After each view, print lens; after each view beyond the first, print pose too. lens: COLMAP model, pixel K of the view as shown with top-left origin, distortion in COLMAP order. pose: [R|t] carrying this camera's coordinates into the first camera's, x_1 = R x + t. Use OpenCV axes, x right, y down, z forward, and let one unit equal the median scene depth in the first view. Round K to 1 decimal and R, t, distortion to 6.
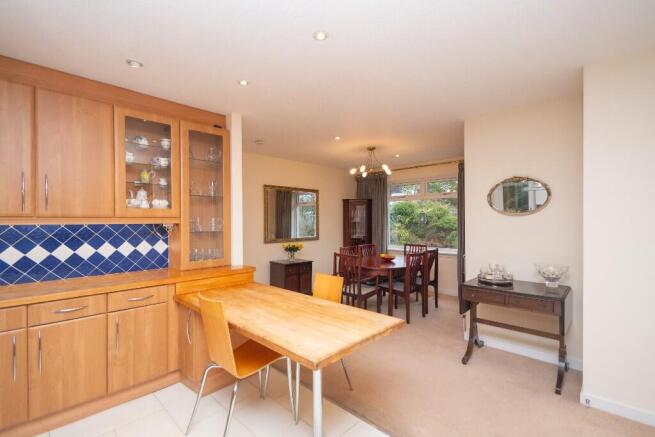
lens RADIAL K [[291.6, 0, 327.5], [0, 291.6, 218.5], [0, 0, 1]] dist [0.000680, 0.000019]
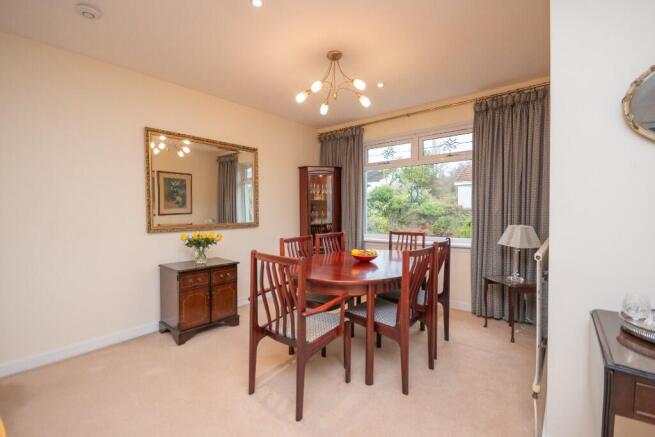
lens RADIAL K [[291.6, 0, 327.5], [0, 291.6, 218.5], [0, 0, 1]] dist [0.000680, 0.000019]
pose [[0.996999, -0.007637, 0.077039, 0.082641], [0.004793, 0.999302, 0.037040, 0.036737], [-0.077268, -0.036560, 0.996340, 0.398509]]
